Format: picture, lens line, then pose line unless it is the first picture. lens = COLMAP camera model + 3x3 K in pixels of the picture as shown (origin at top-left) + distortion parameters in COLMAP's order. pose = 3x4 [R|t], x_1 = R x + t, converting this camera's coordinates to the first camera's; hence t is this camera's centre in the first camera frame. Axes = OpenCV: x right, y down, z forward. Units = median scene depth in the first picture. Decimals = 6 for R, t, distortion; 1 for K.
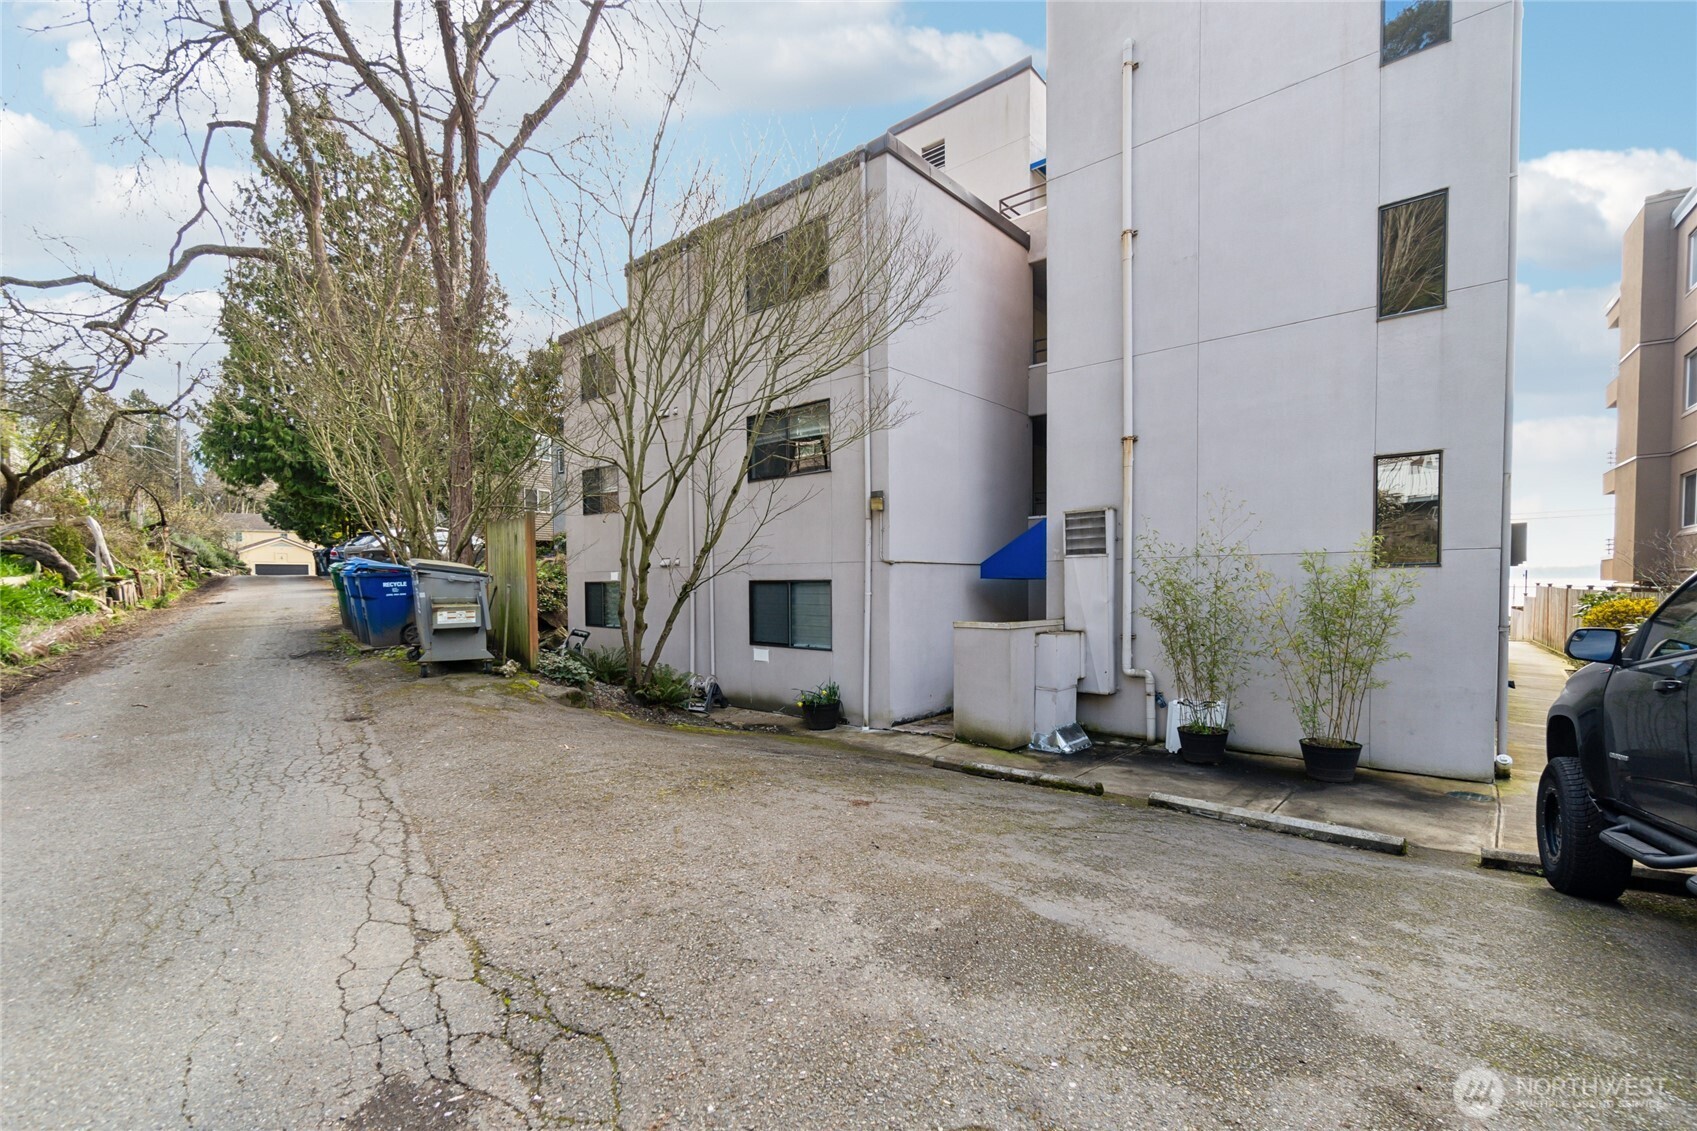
lens RADIAL K [[737.1, 0, 840.3], [0, 737.1, 583.1], [0, 0, 1]] dist [-0.001771, 0.000175]
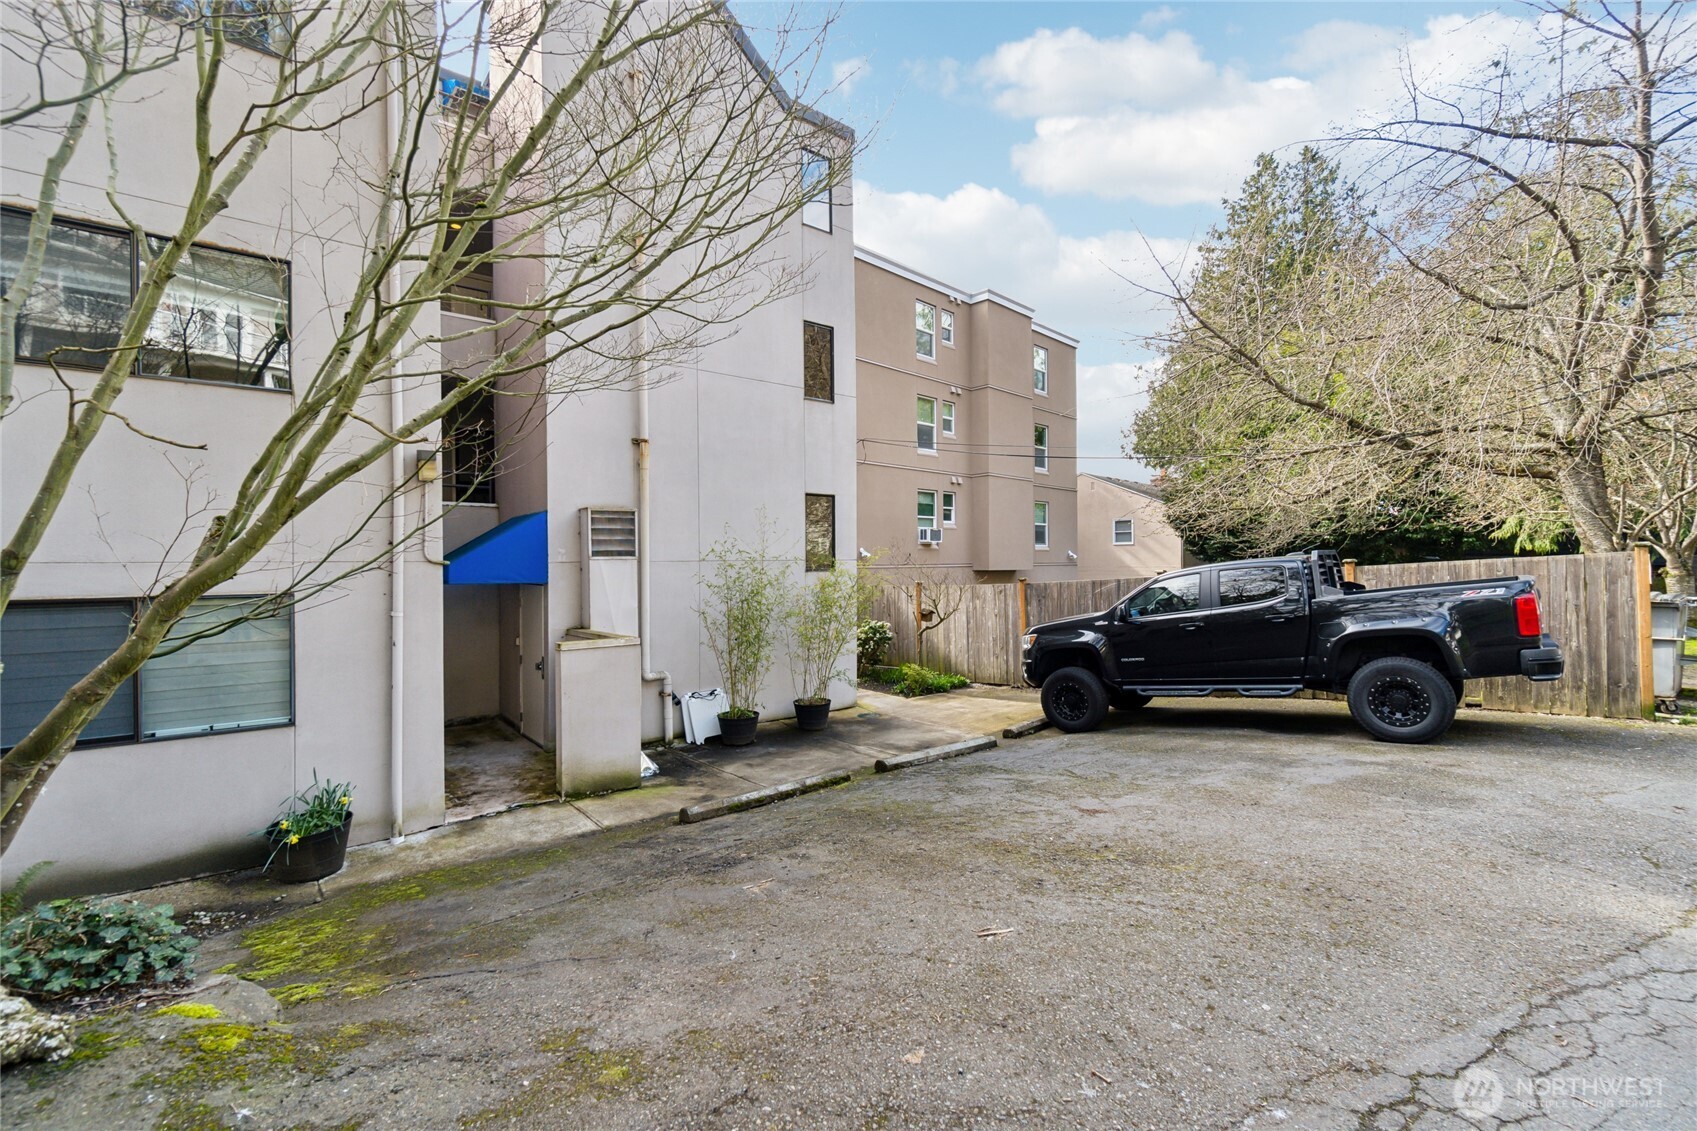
lens RADIAL K [[713.4, 0, 848.5], [0, 713.4, 565.5], [0, 0, 1]] dist [0.007914, 0.000455]
pose [[0.171313, 0.005382, 0.985202, -0.563941], [0.004134, 0.999972, -0.006181, -0.024247], [-0.985208, 0.005132, 0.171286, 0.637478]]
